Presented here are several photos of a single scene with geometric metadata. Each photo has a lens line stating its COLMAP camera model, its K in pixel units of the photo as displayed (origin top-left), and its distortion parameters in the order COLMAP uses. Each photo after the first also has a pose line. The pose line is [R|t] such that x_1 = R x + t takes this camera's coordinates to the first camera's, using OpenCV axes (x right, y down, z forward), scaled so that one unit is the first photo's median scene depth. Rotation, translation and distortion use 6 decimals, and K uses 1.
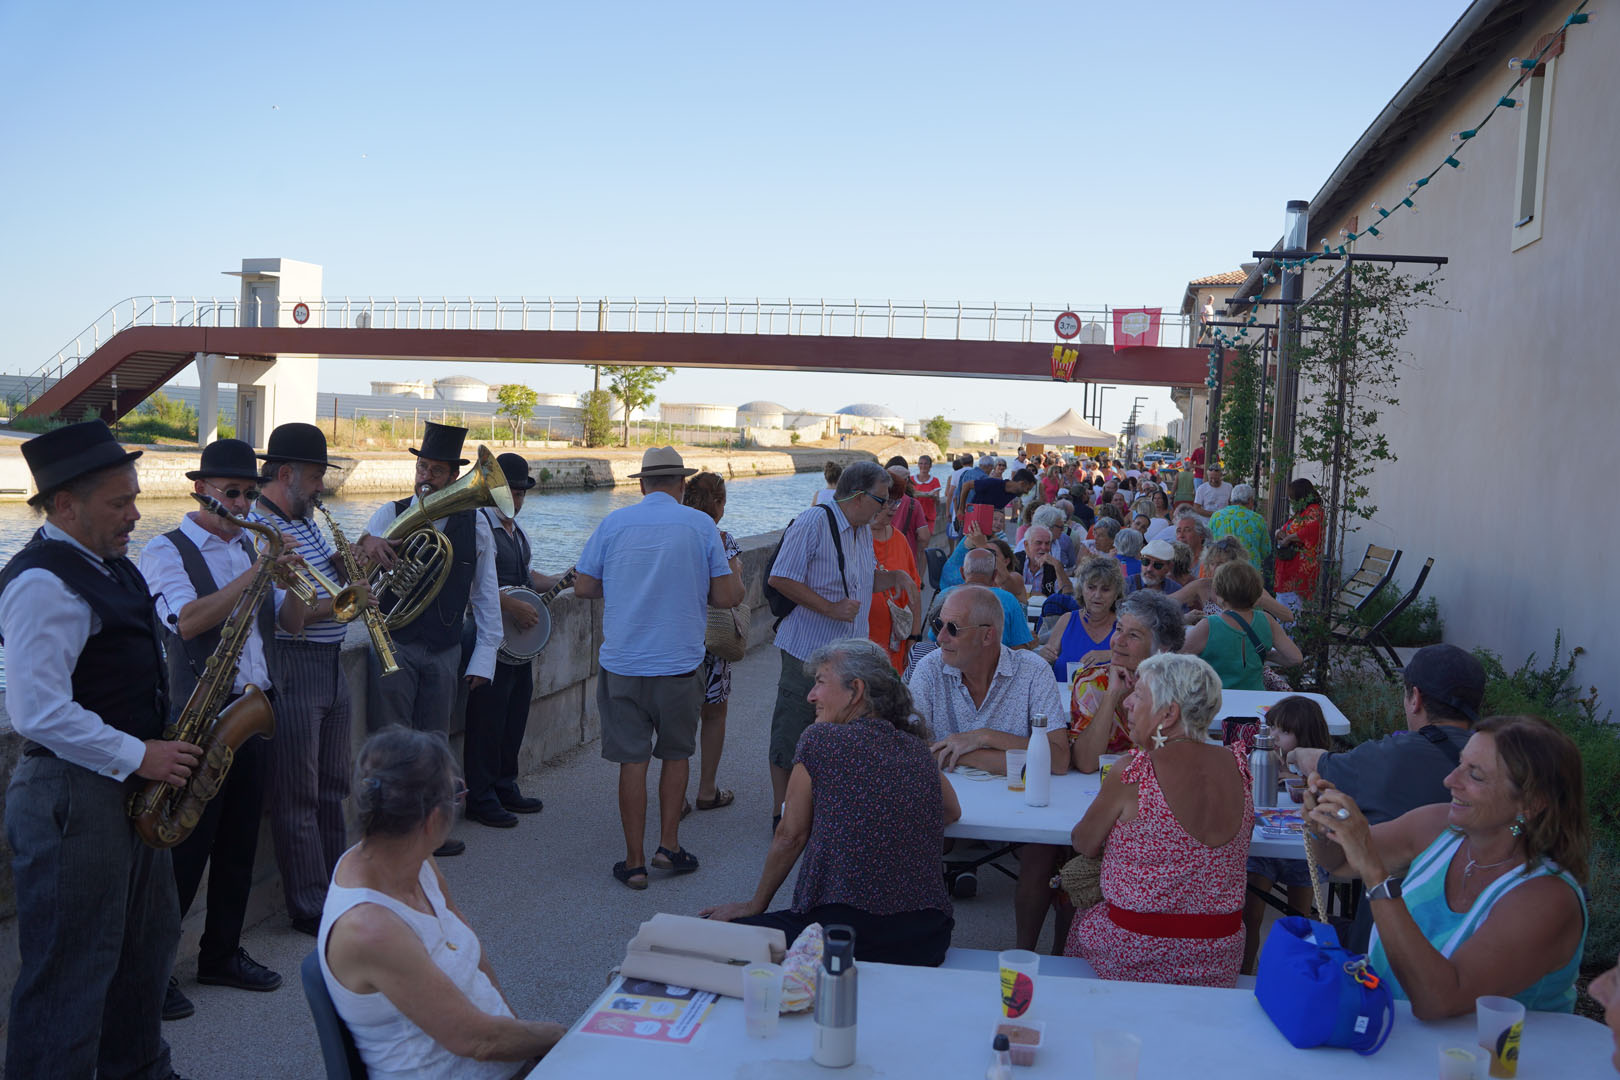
lens RADIAL K [[1481.3, 0, 817.2], [0, 1481.3, 532.2], [0, 0, 1]] dist [-0.127162, 0.000000]
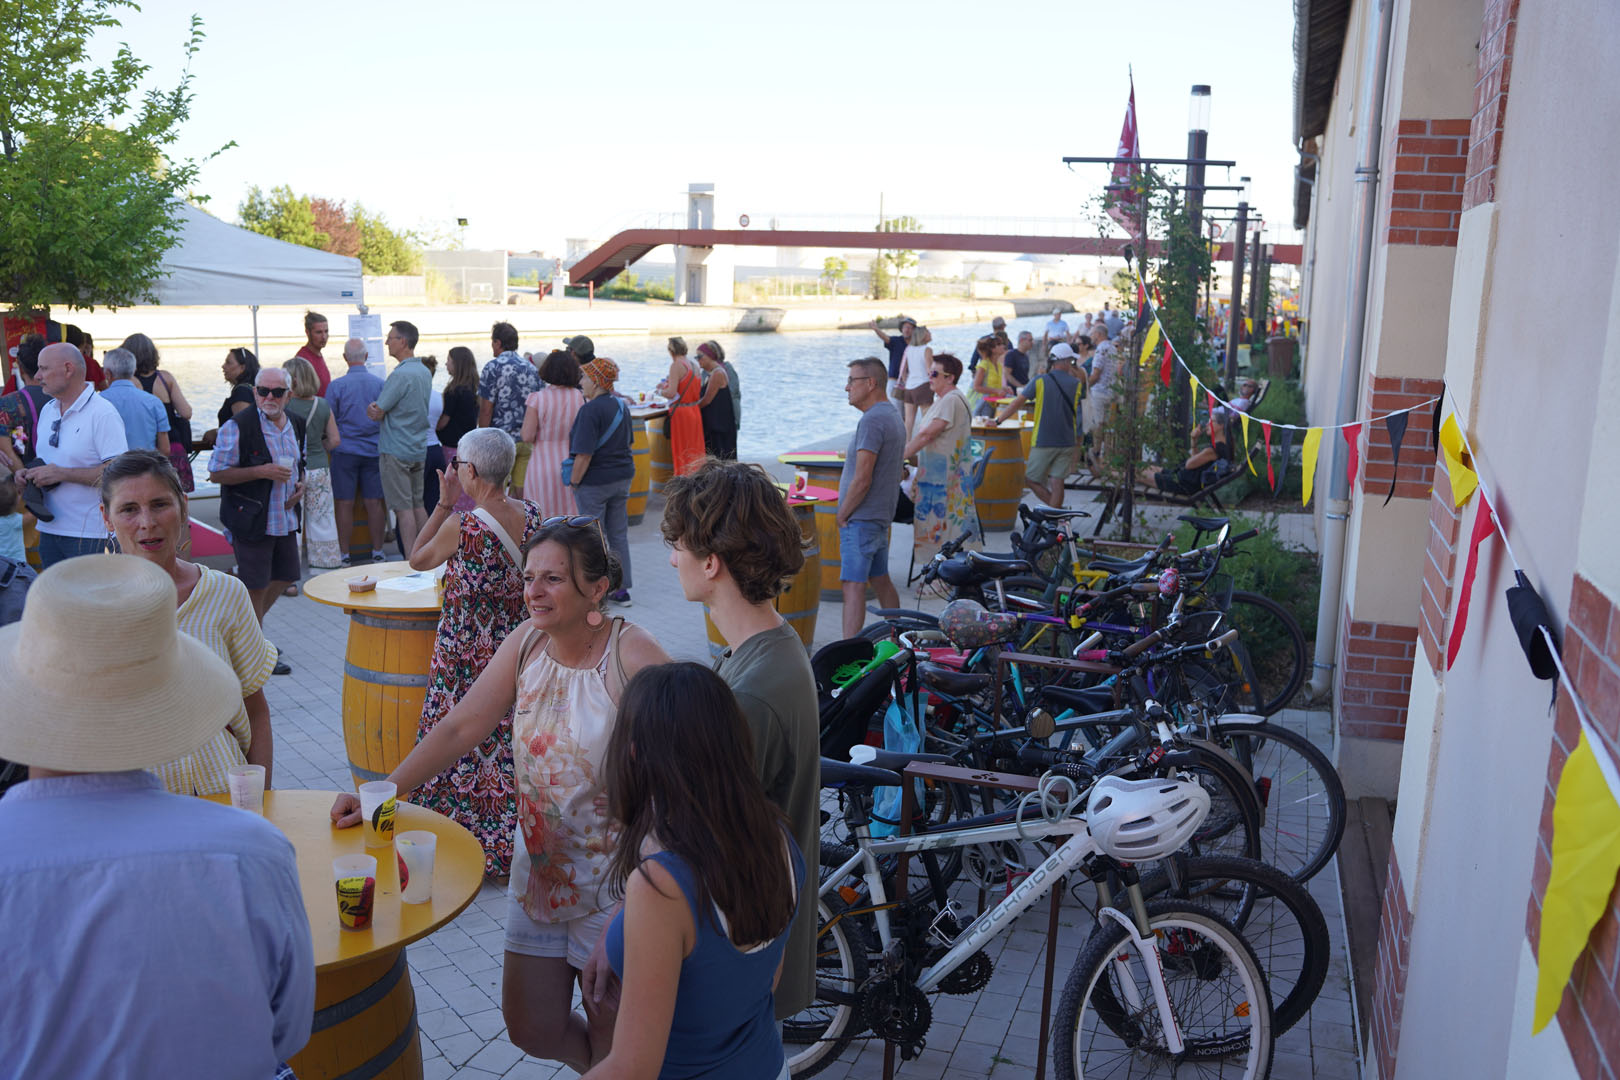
lens RADIAL K [[1481.3, 0, 809.5], [0, 1481.3, 541.6], [0, 0, 1]] dist [-0.127162, 0.000000]
pose [[0.992587, 0.009406, -0.121168, -0.067878], [0.004034, 0.993901, 0.110205, 0.022448], [0.121465, -0.109876, 0.986495, -0.595399]]
